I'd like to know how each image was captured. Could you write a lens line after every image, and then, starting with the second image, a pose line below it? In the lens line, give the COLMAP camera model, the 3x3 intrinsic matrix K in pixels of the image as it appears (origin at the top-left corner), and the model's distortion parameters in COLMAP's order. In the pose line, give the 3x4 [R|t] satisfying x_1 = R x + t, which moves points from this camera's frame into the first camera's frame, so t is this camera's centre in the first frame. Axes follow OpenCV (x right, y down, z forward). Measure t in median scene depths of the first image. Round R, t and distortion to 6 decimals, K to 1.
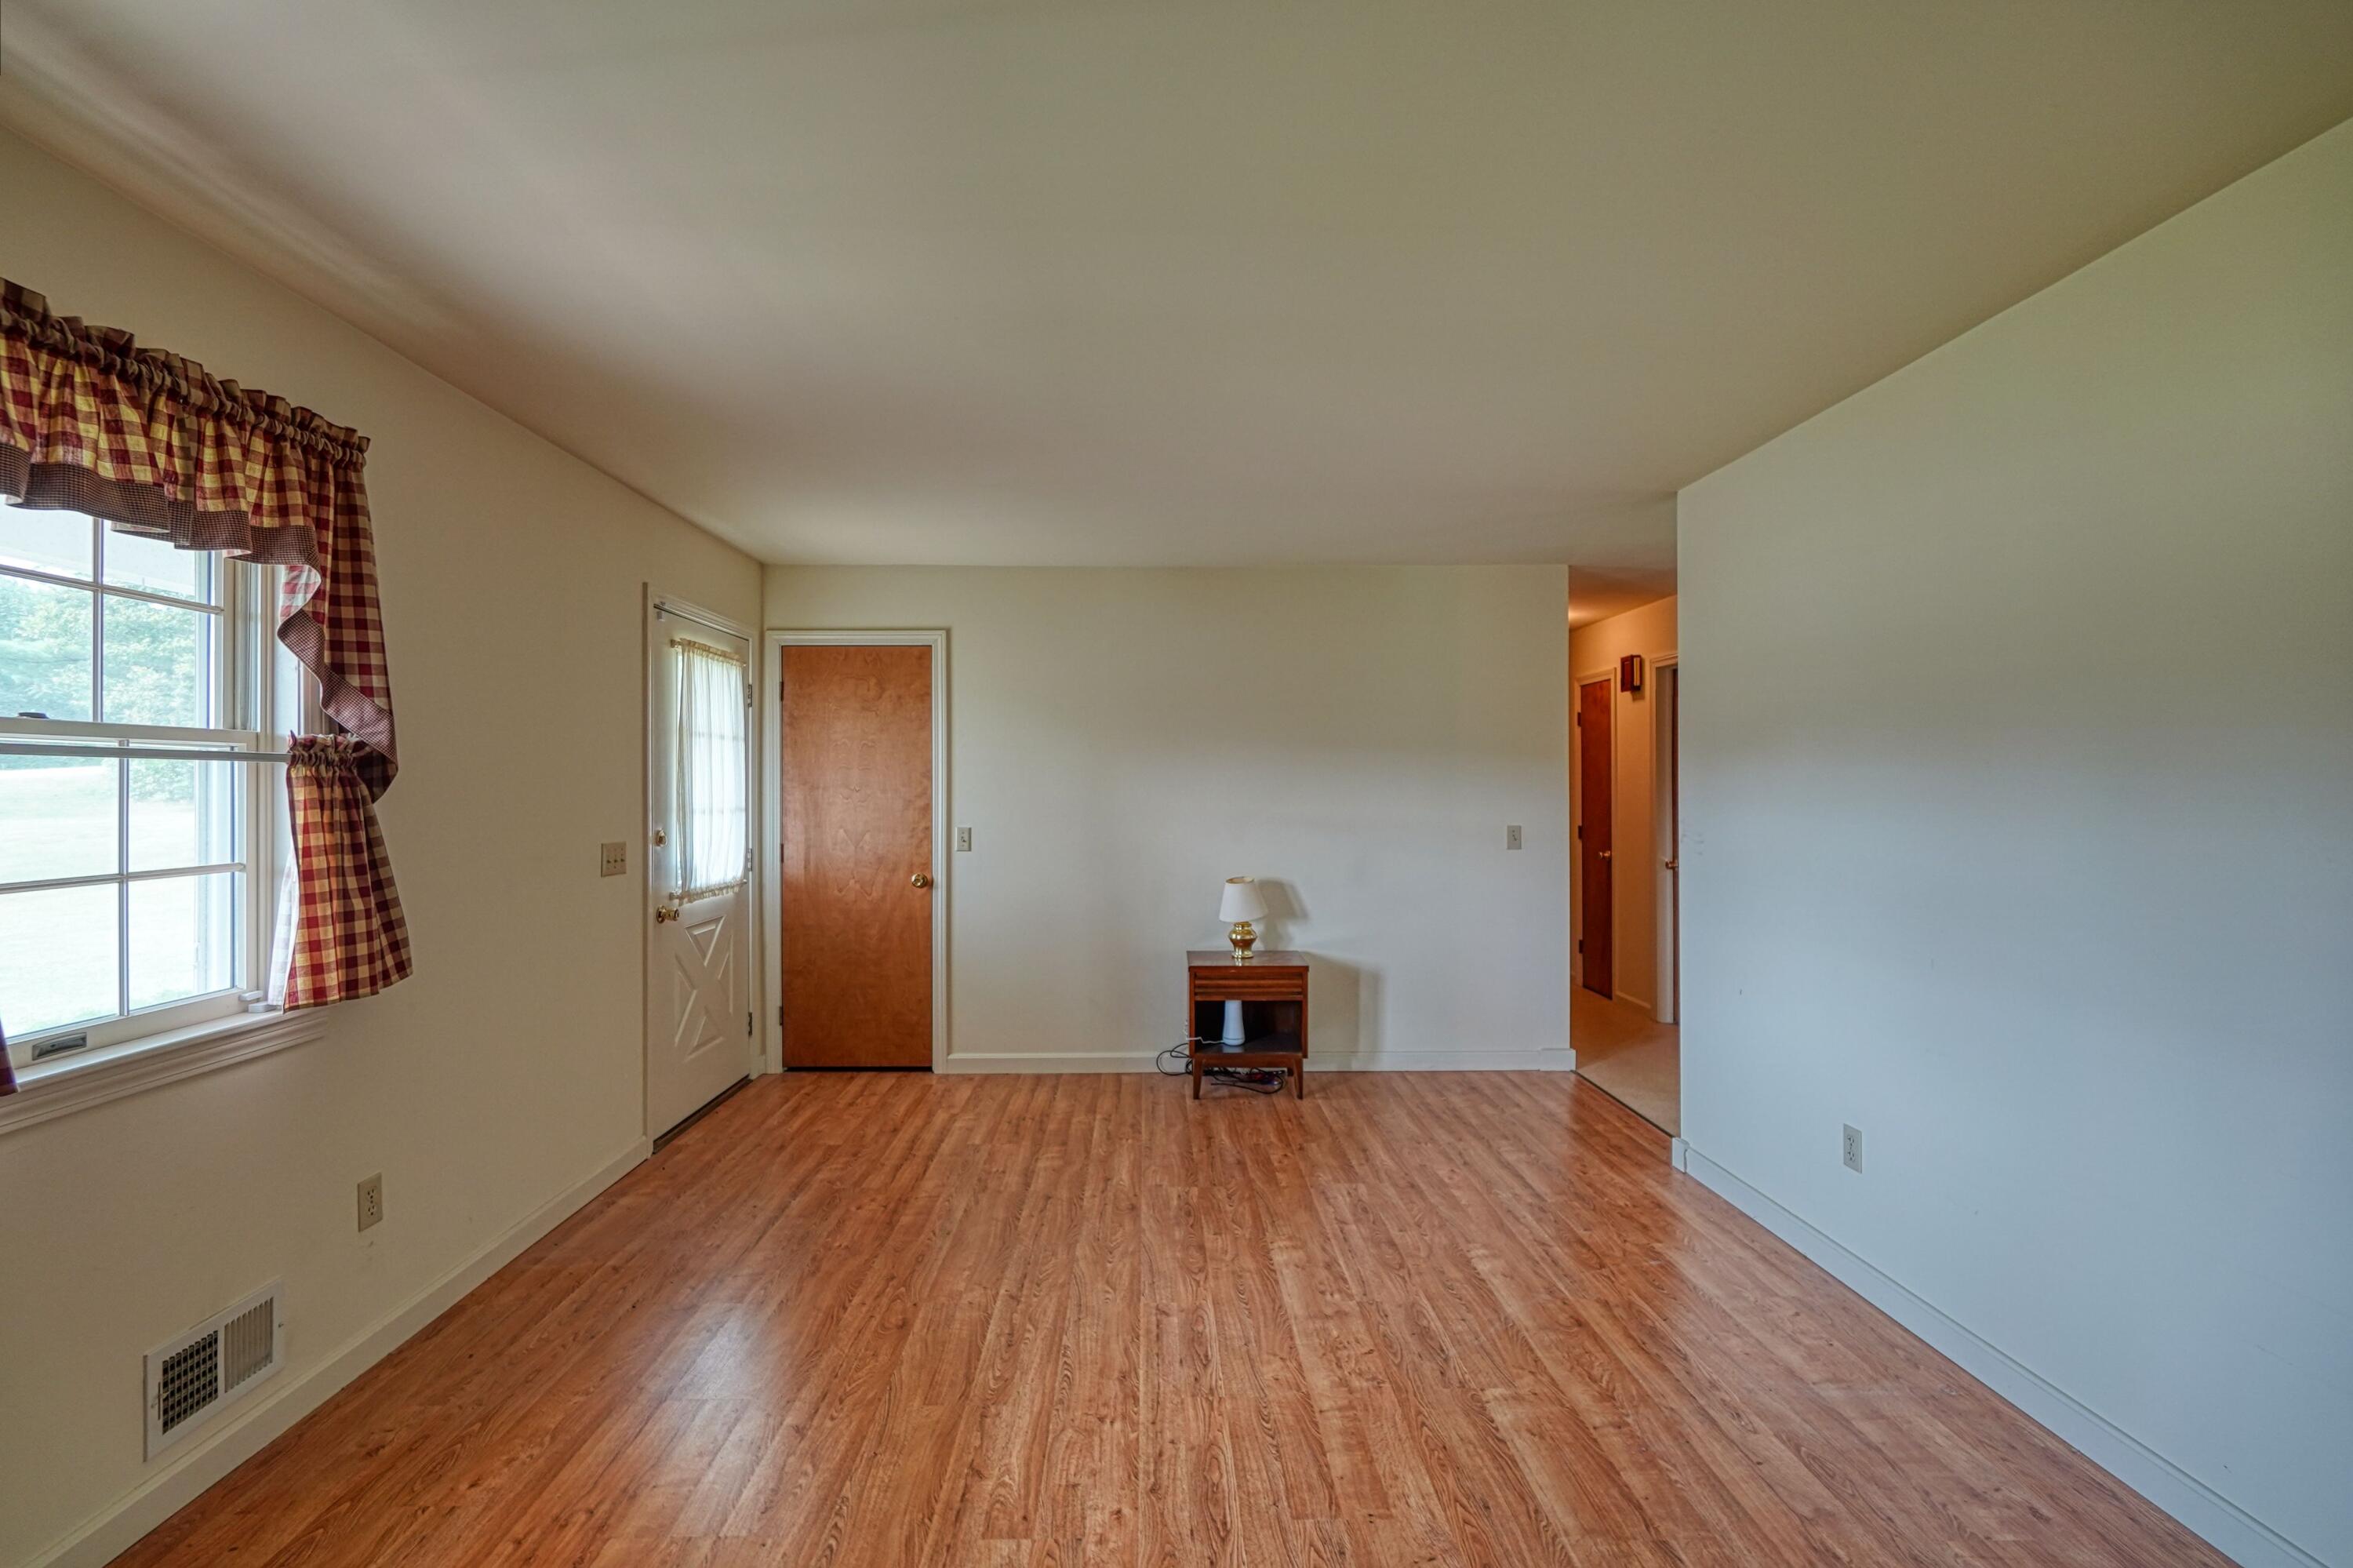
lens RADIAL K [[1011.5, 0, 1177.1], [0, 1011.5, 780.1], [0, 0, 1]] dist [-0.009012, 0.000249]
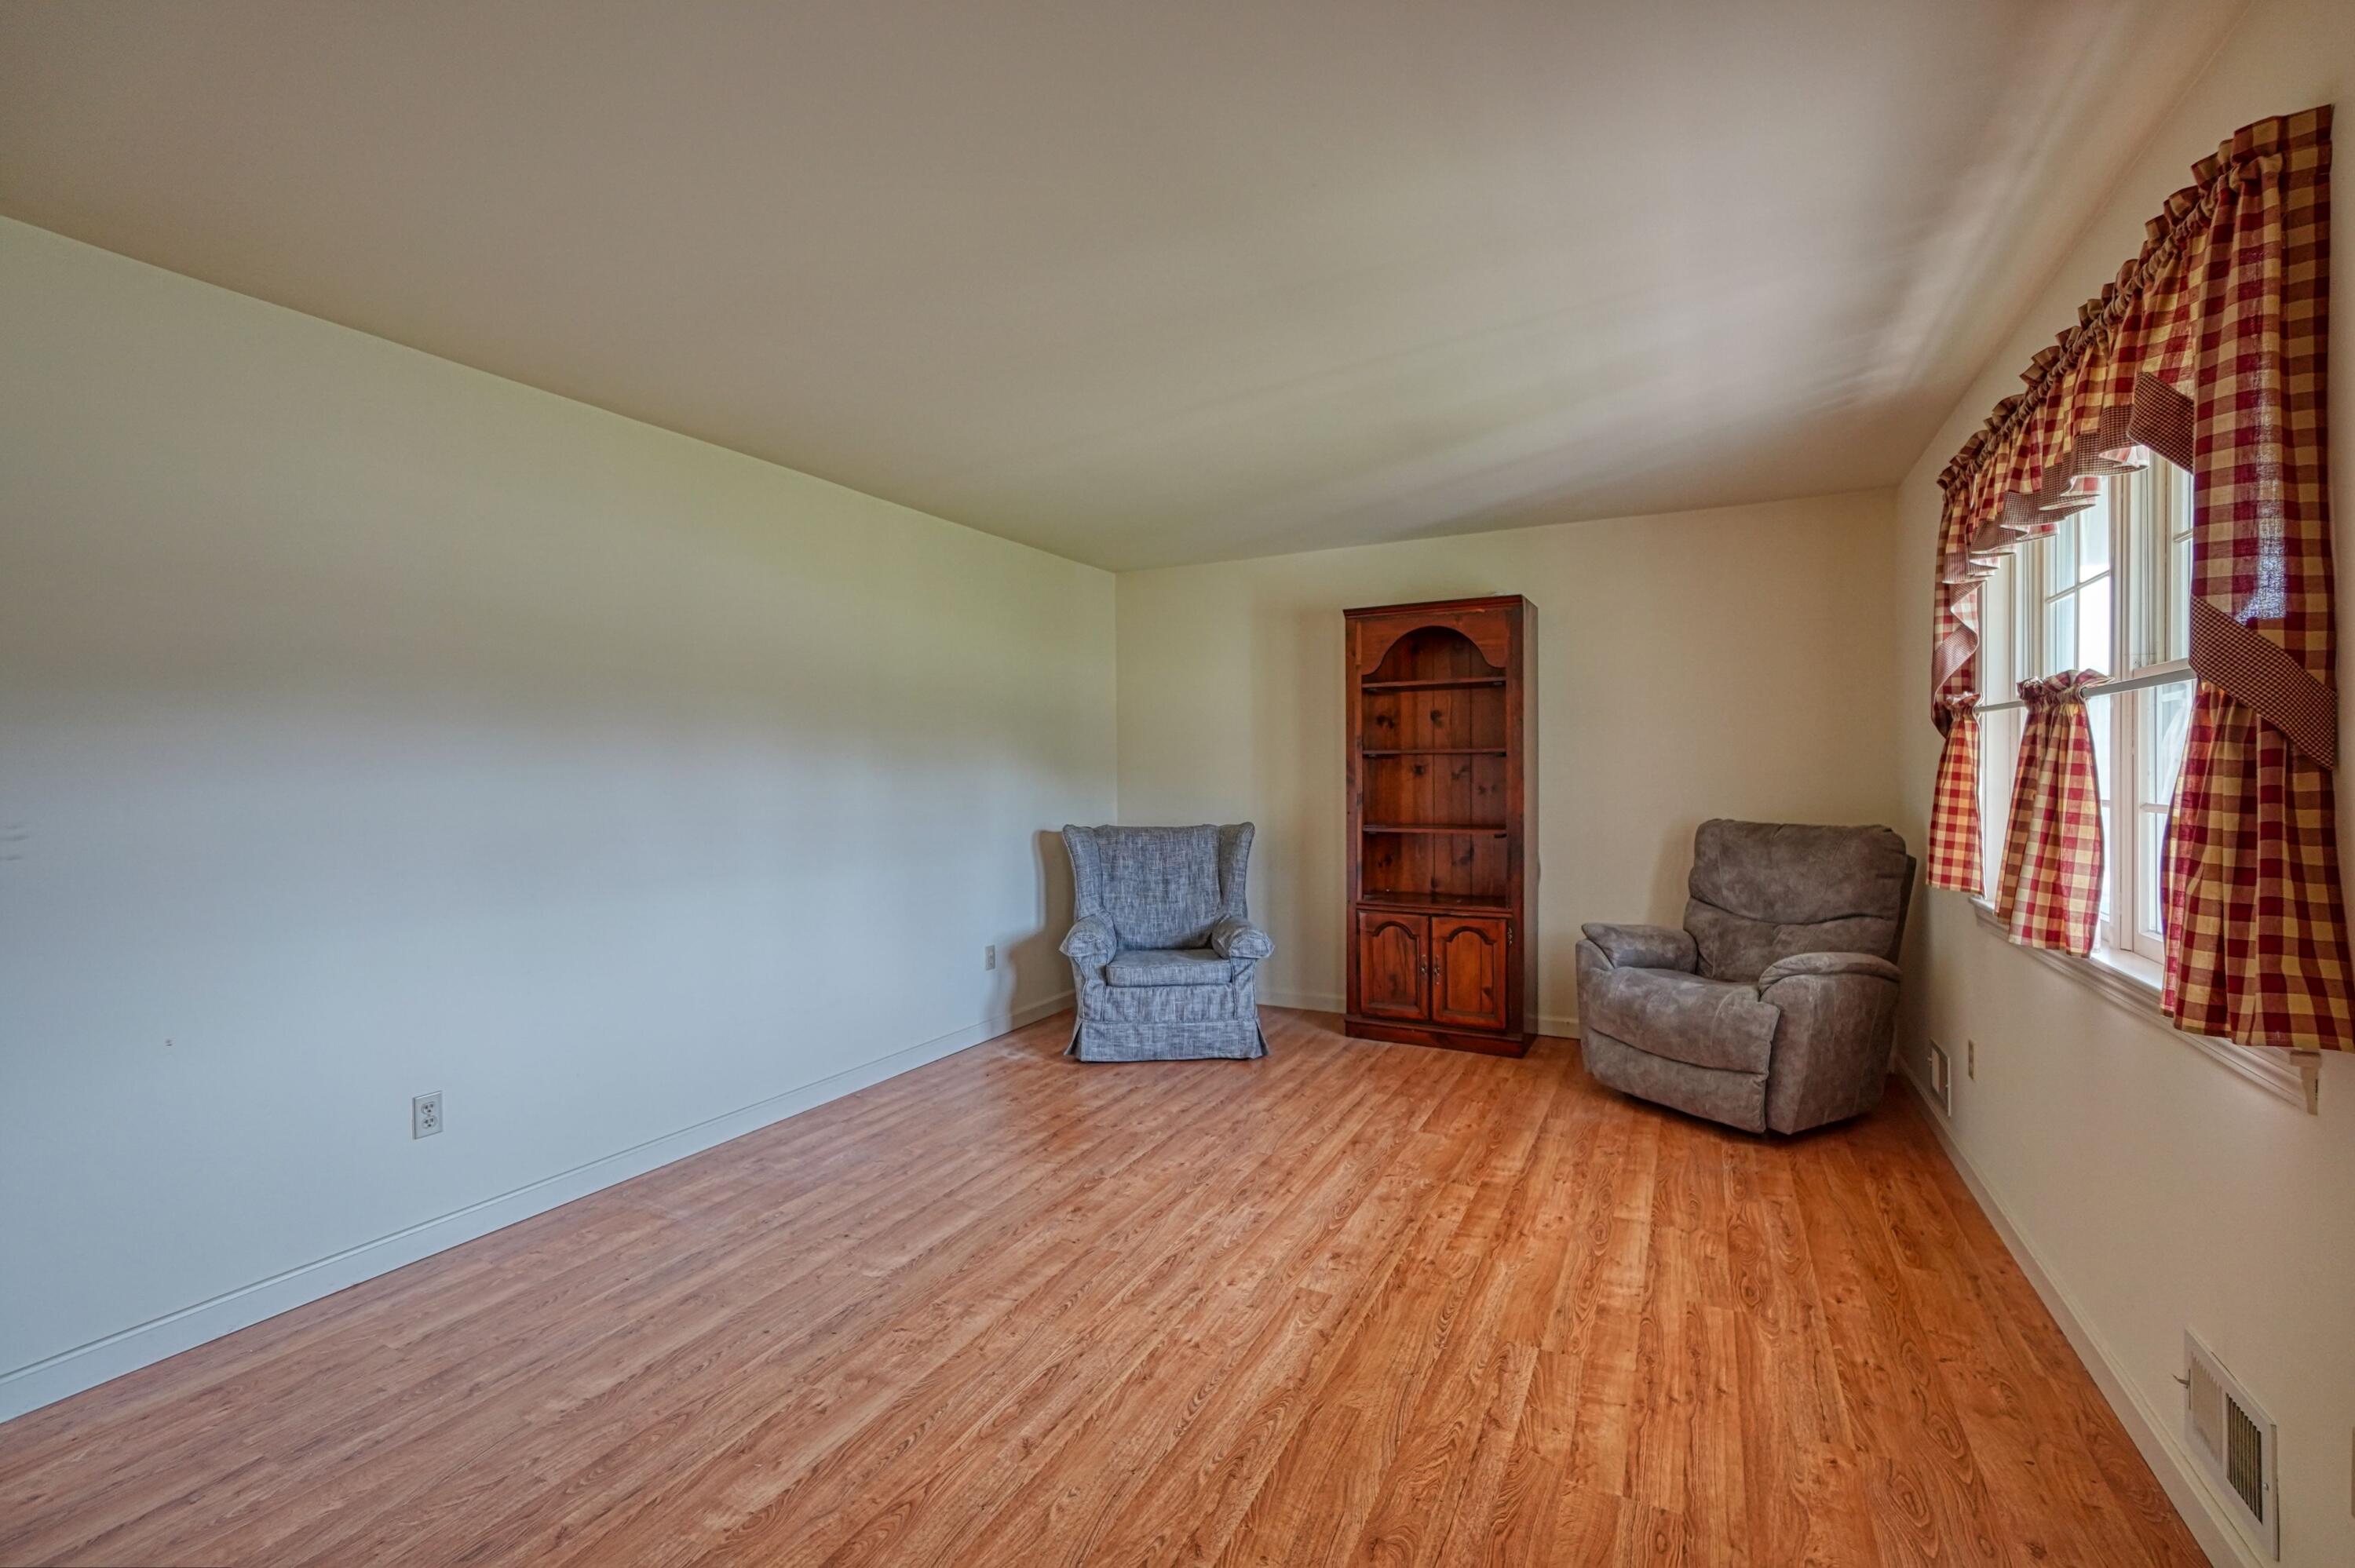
lens RADIAL K [[1012.2, 0, 1177.3], [0, 1012.2, 778.0], [0, 0, 1]] dist [-0.009012, 0.000249]
pose [[-0.874988, 0.000464, 0.484145, -0.543309], [0.003813, 0.999975, 0.005934, 0.046317], [-0.484130, 0.007039, -0.874968, 1.858399]]
